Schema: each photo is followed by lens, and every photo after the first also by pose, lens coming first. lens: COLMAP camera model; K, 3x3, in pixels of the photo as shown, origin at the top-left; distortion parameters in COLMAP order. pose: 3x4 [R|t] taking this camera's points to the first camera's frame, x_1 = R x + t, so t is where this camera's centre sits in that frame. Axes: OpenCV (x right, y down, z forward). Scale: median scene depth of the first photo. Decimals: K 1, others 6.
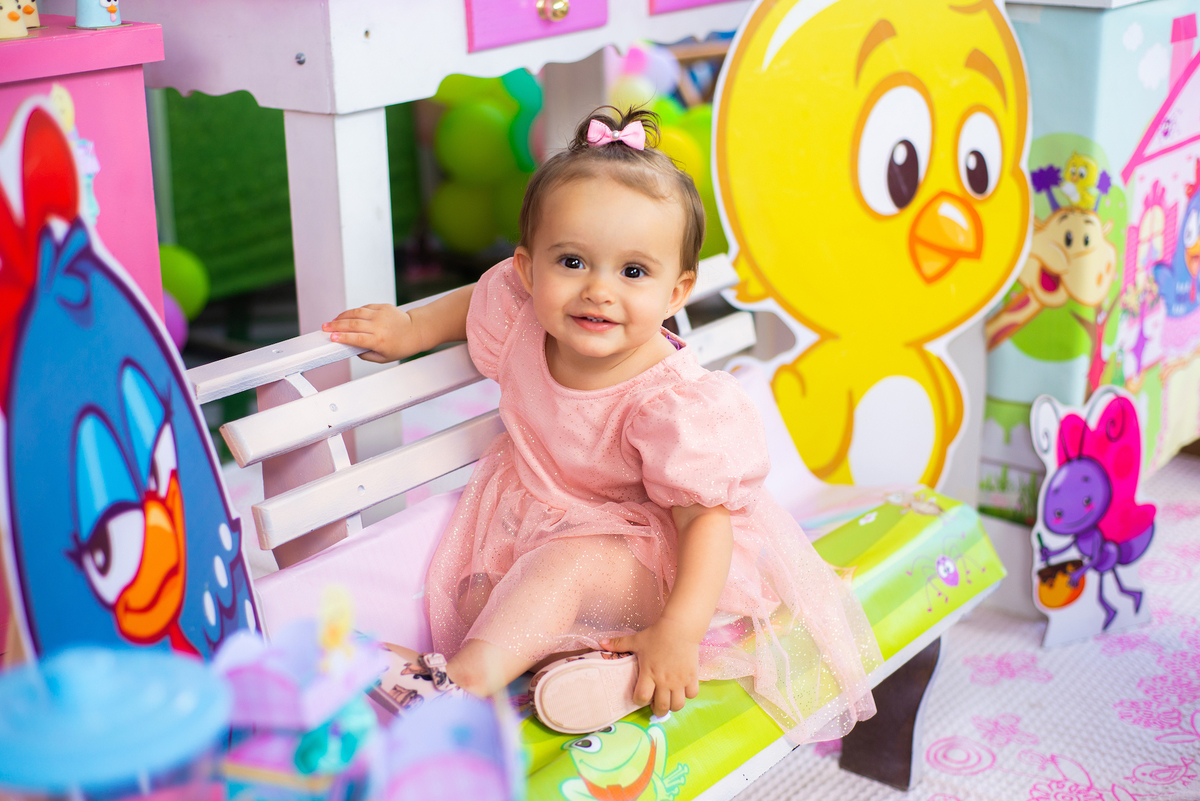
lens RADIAL K [[1780.2, 0, 600.0], [0, 1780.2, 400.5], [0, 0, 1]] dist [-0.026461, -0.065268]
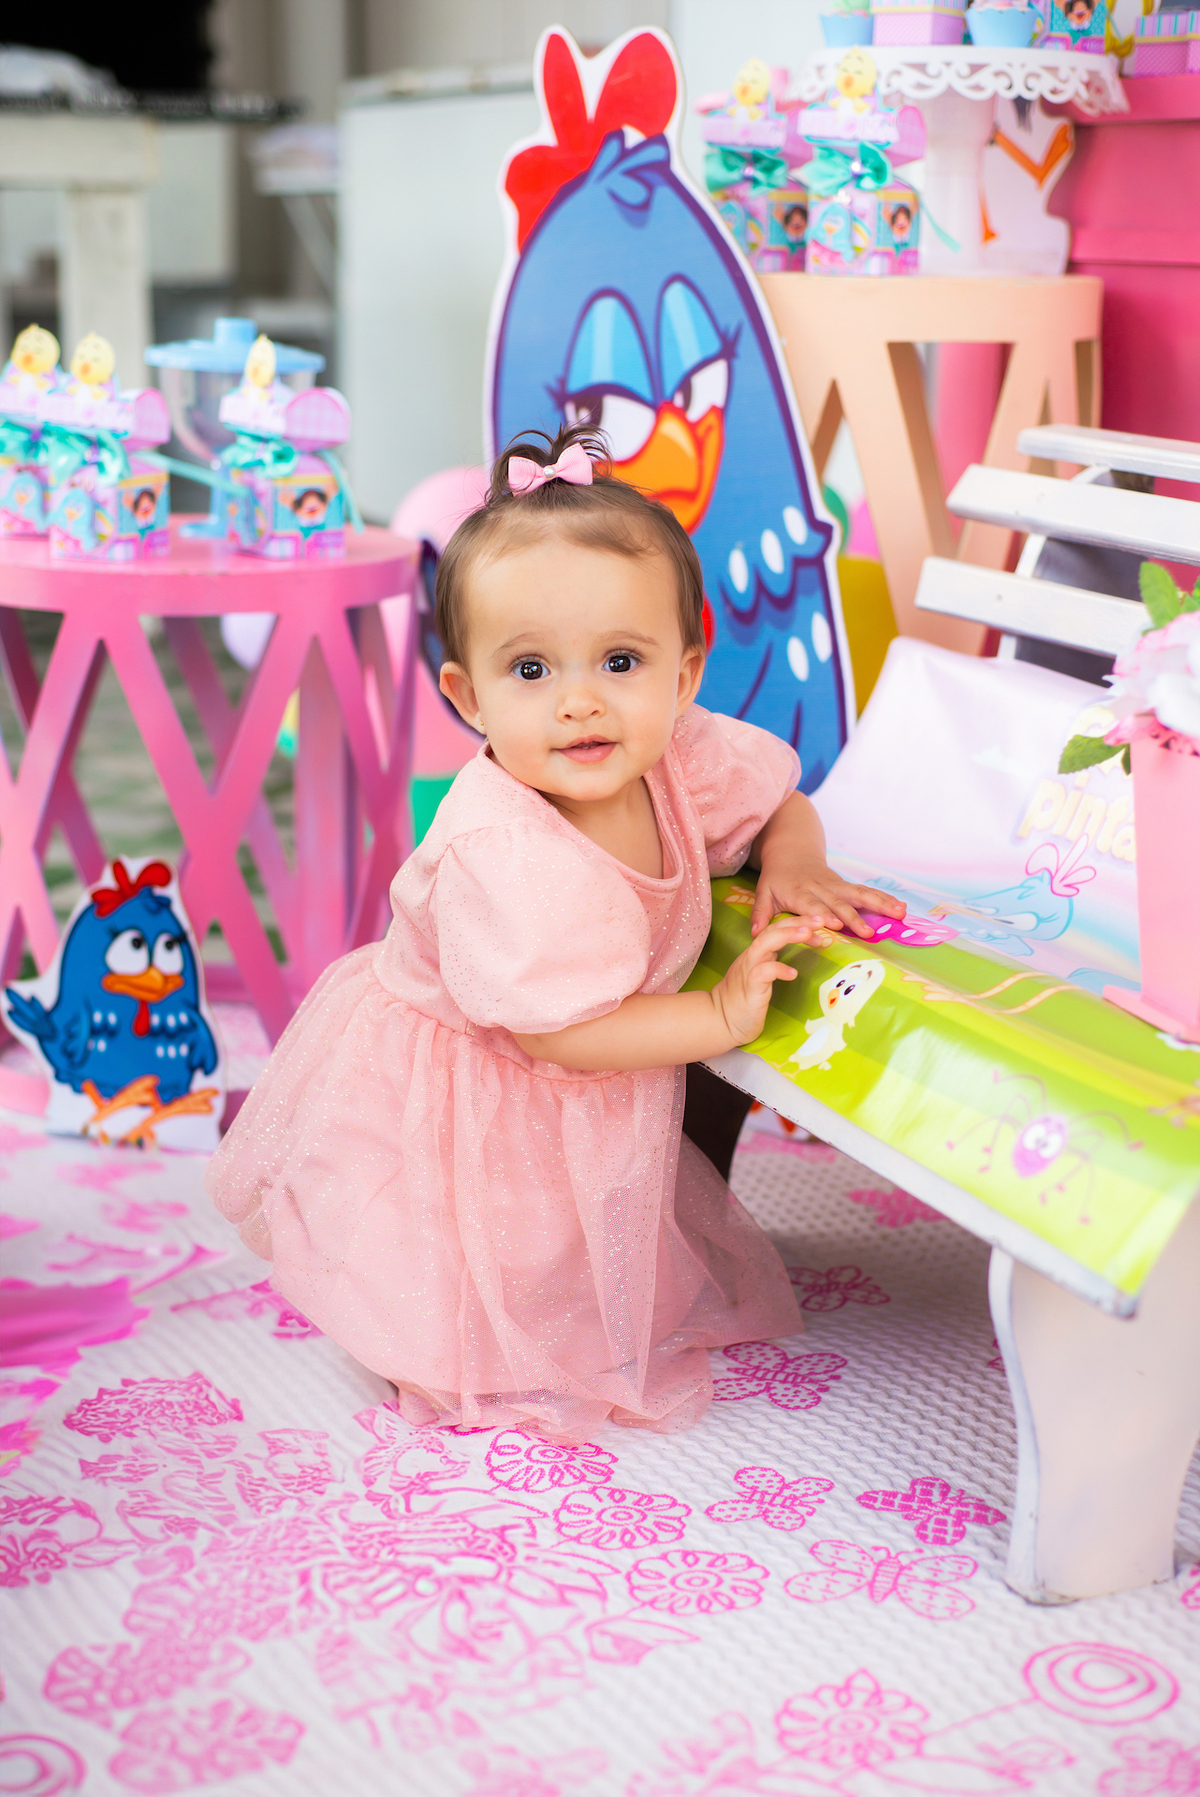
lens RADIAL K [[2665.8, 0, 600.0], [0, 2665.8, 898.5], [0, 0, 1]] dist [-0.026461, -0.065268]
pose [[-0.472641, 0.204856, -0.857114, 0.727399], [-0.290057, 0.882251, 0.370810, -0.162046], [0.832152, 0.423872, -0.357568, 0.983855]]
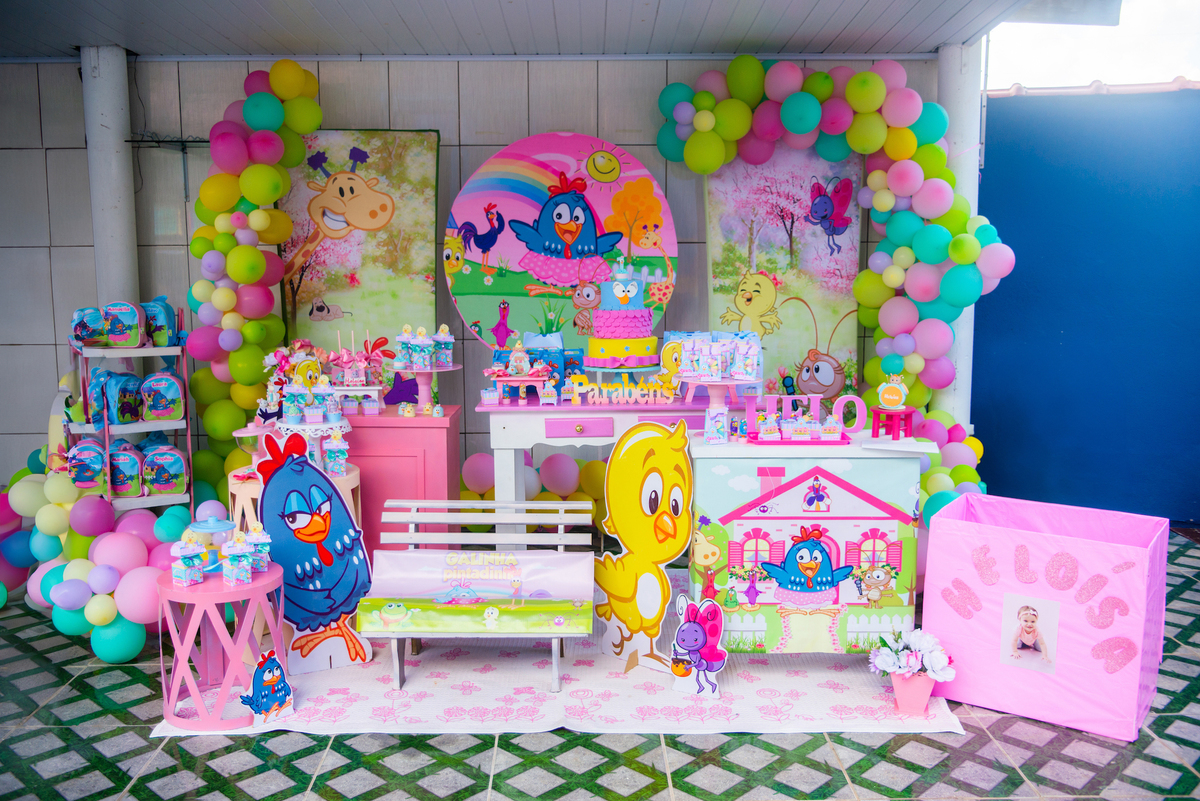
lens RADIAL K [[1144.4, 0, 600.0], [0, 1144.4, 400.5], [0, 0, 1]] dist [0.003804, 0.004565]
pose [[0.592875, 0.130754, -0.794608, 1.563438], [-0.259054, 0.965248, -0.034453, -0.199243], [0.762490, 0.226273, 0.606144, -0.224341]]
